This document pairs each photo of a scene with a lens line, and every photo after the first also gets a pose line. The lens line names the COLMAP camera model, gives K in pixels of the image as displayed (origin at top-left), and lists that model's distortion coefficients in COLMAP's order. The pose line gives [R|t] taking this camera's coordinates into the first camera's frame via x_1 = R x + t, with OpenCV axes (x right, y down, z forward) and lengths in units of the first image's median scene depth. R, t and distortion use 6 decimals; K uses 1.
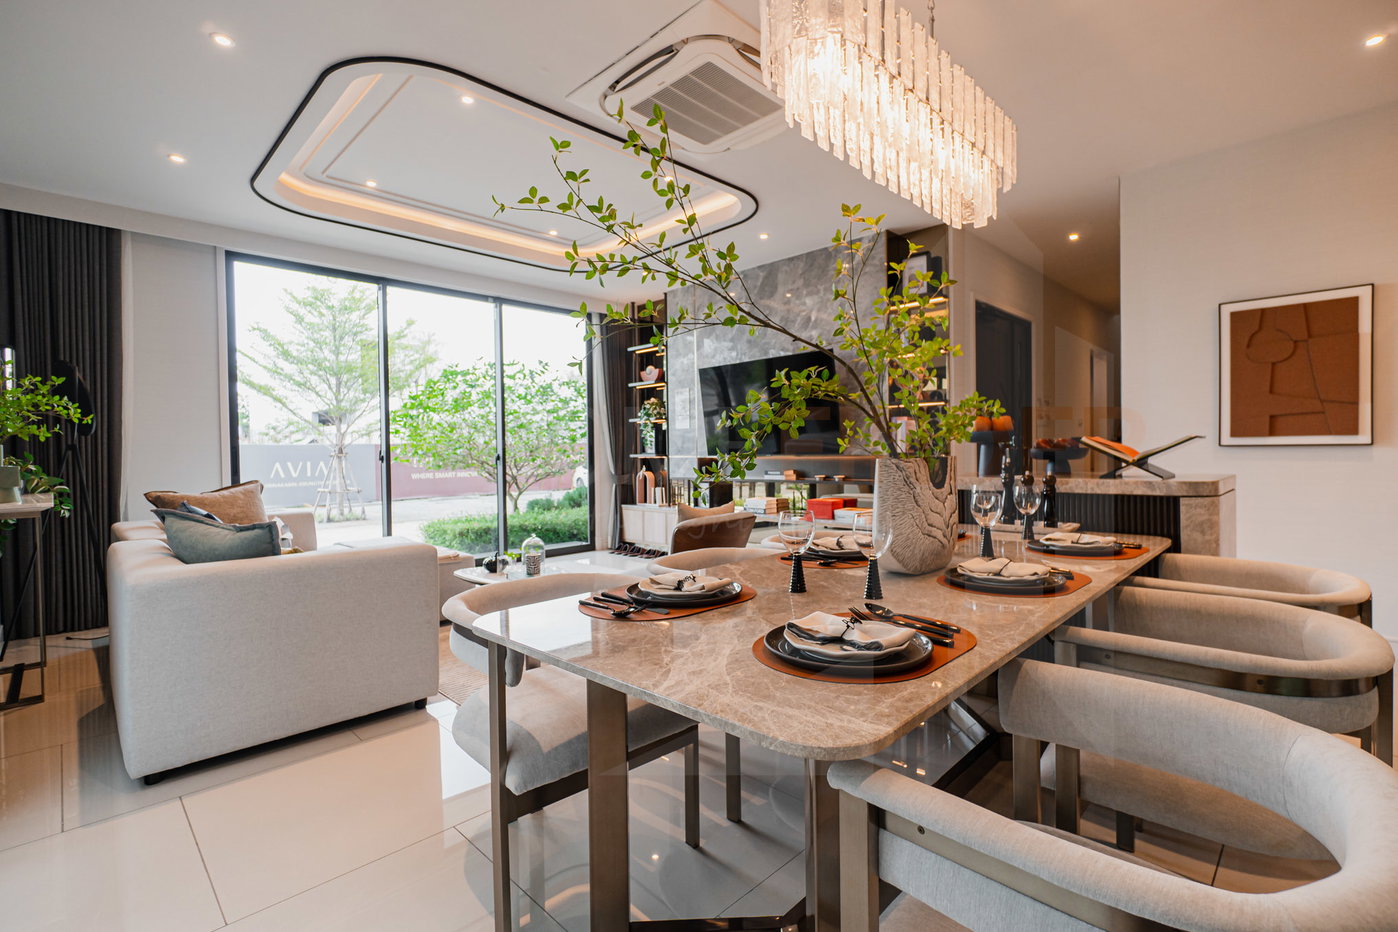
lens RADIAL K [[633.5, 0, 697.6], [0, 633.5, 461.5], [0, 0, 1]] dist [0.000540, -0.000033]
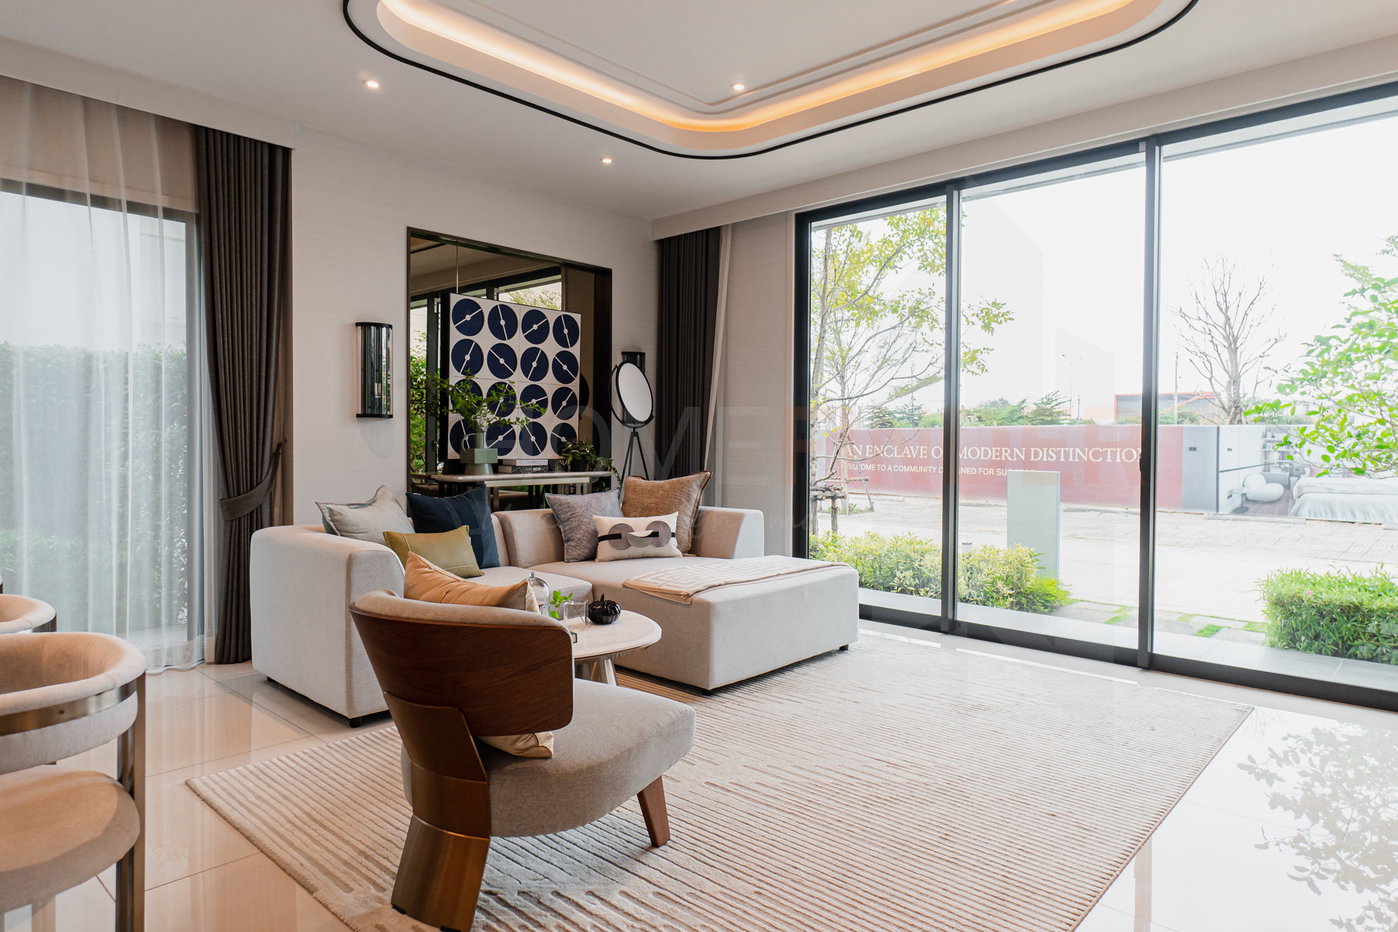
lens RADIAL K [[841.8, 0, 699.8], [0, 841.8, 450.8], [0, 0, 1]] dist [-0.000063, 0.000049]
pose [[0.041217, 0.031942, -0.998639, 0.312591], [-0.021422, 0.999287, 0.031078, -0.021774], [0.998921, 0.020112, 0.041872, 0.564834]]
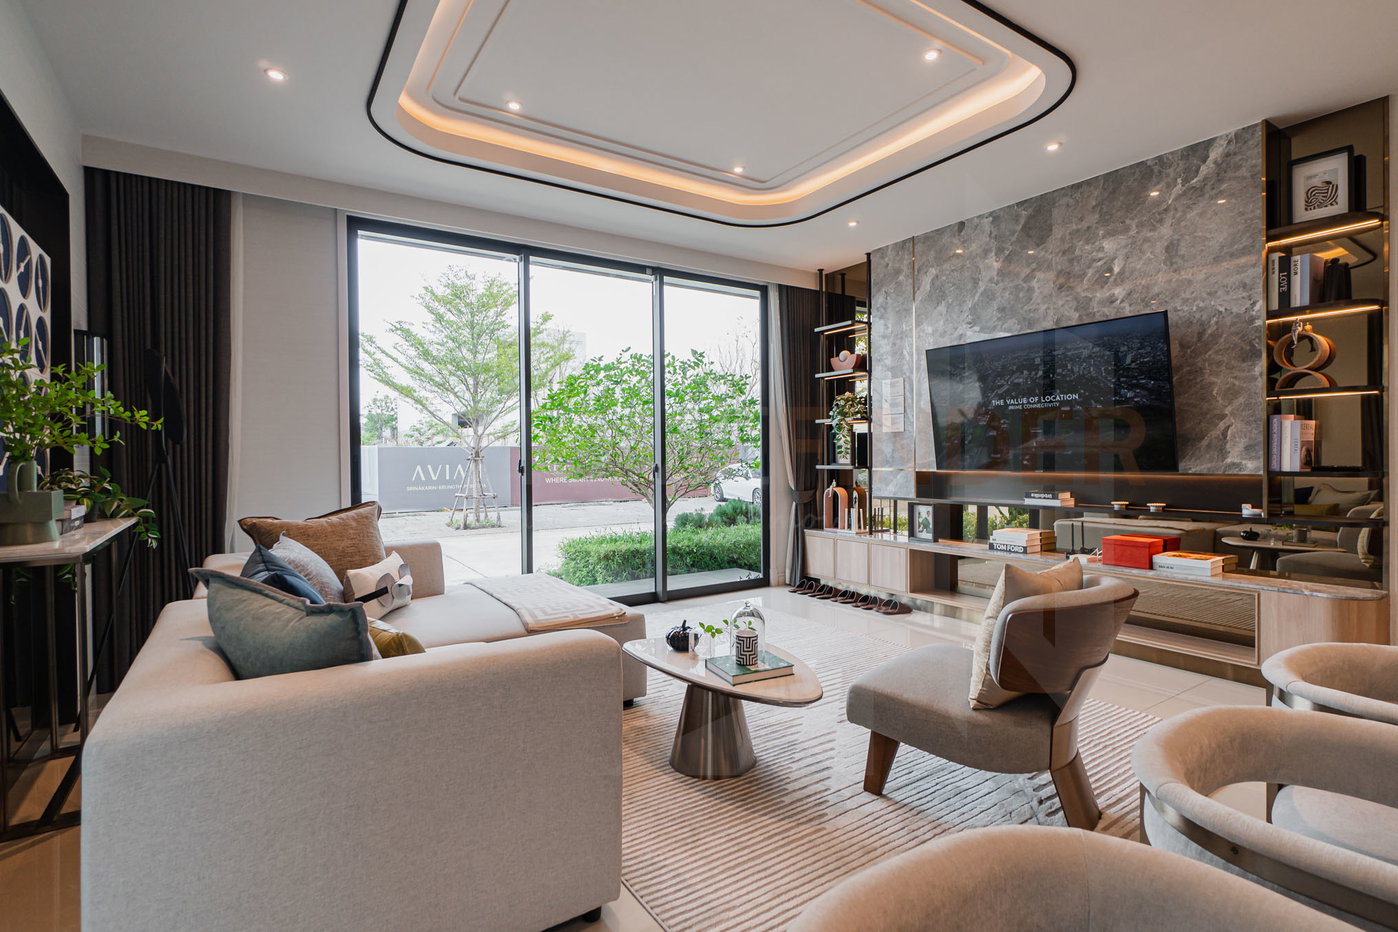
lens RADIAL K [[677.4, 0, 699.0], [0, 677.4, 466.0], [0, 0, 1]] dist [-0.002803, -0.000695]
pose [[0.980477, 0.008812, -0.196434, -0.086115], [-0.008454, 0.999961, 0.002661, -0.011283], [0.196450, -0.000948, 0.980513, 0.159397]]
